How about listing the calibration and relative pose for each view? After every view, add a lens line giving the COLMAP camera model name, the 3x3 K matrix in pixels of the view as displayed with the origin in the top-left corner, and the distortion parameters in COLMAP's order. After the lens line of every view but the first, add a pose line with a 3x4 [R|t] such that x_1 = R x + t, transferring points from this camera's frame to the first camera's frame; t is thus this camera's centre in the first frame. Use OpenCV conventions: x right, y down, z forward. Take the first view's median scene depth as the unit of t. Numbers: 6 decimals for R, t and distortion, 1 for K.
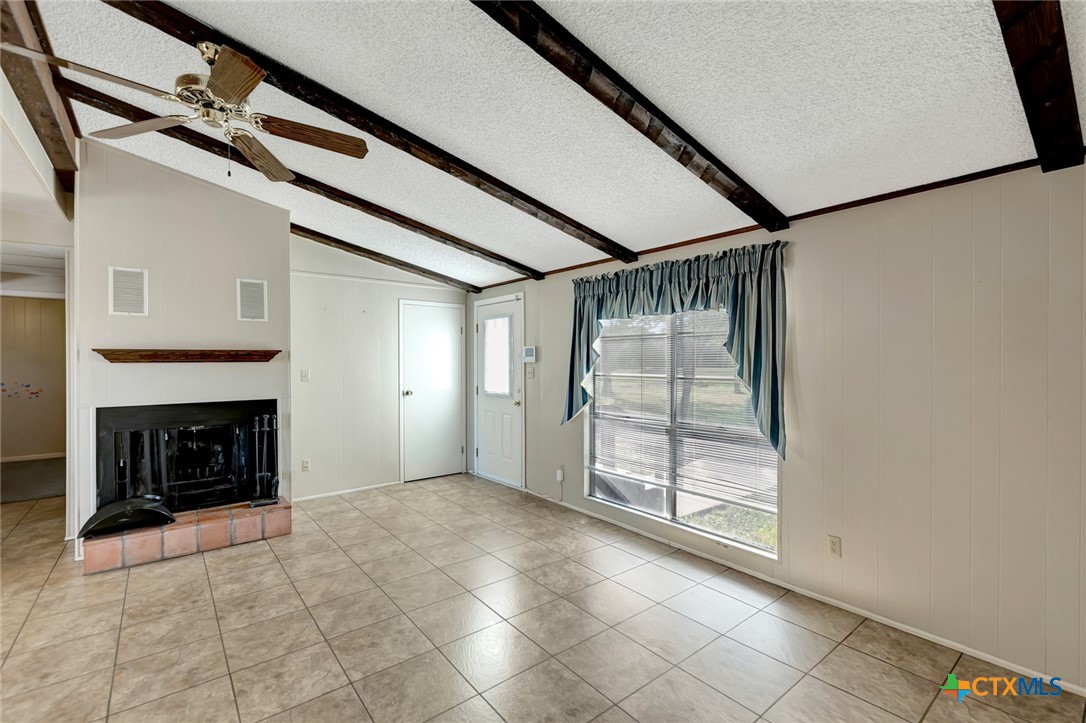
lens RADIAL K [[494.8, 0, 543.0], [0, 494.8, 361.5], [0, 0, 1]] dist [0.011882, -0.000584]
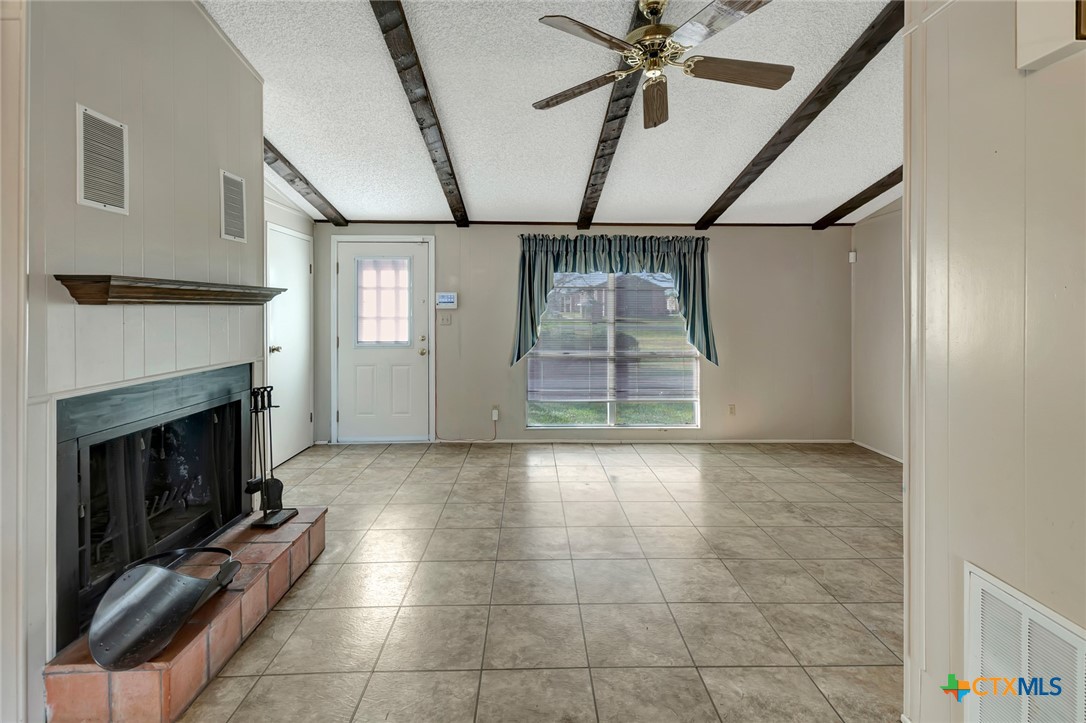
lens RADIAL K [[494.6, 0, 552.7], [0, 494.6, 312.8], [0, 0, 1]] dist [0.009119, -0.001383]
pose [[0.595193, -0.002028, 0.803581, -0.921708], [-0.002176, 0.999989, 0.004135, 0.006592], [-0.803580, -0.004210, 0.595182, 0.329185]]
